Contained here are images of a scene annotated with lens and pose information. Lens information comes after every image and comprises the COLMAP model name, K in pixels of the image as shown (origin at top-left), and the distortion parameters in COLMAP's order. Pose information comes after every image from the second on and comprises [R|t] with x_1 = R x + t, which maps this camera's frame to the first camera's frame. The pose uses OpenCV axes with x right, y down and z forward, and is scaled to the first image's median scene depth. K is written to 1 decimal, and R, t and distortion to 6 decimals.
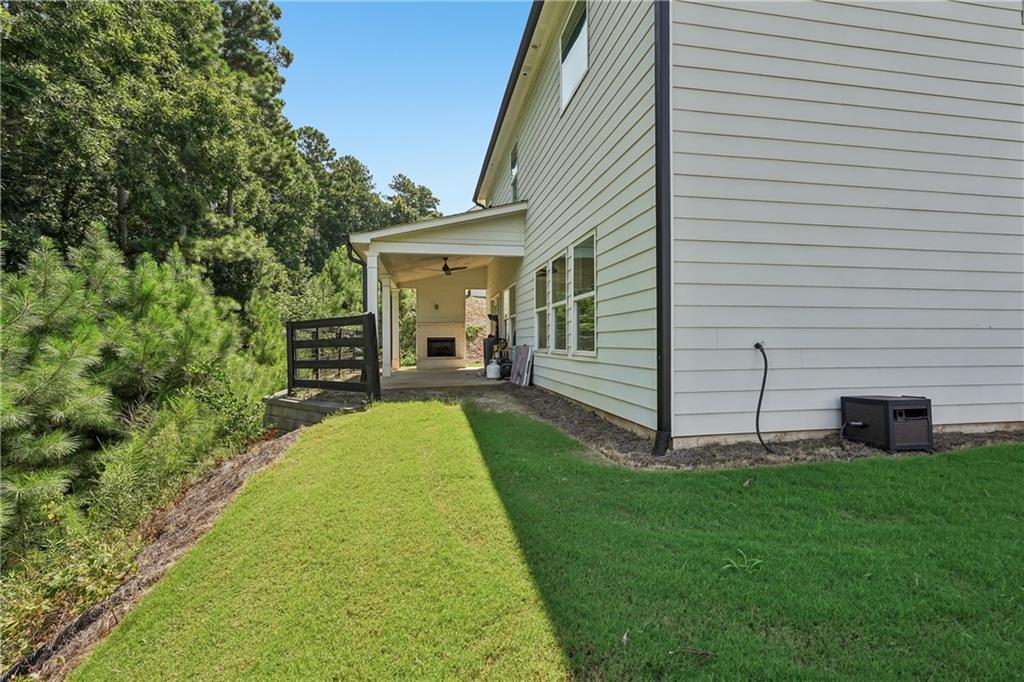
lens RADIAL K [[458.3, 0, 513.7], [0, 458.3, 341.1], [0, 0, 1]] dist [0.004672, 0.001688]
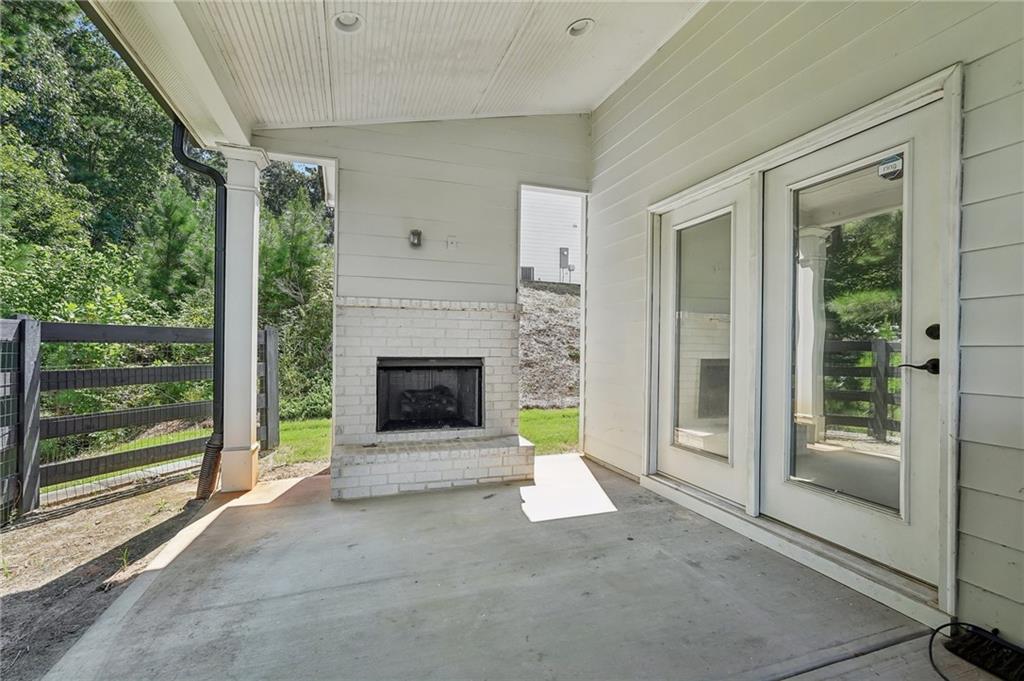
lens RADIAL K [[458.3, 0, 509.2], [0, 458.3, 343.9], [0, 0, 1]] dist [0.004672, 0.001688]
pose [[0.989130, 0.016852, 0.146072, -0.151298], [-0.016607, 0.999858, -0.002898, -0.014958], [-0.146100, 0.000441, 0.989270, 0.723638]]
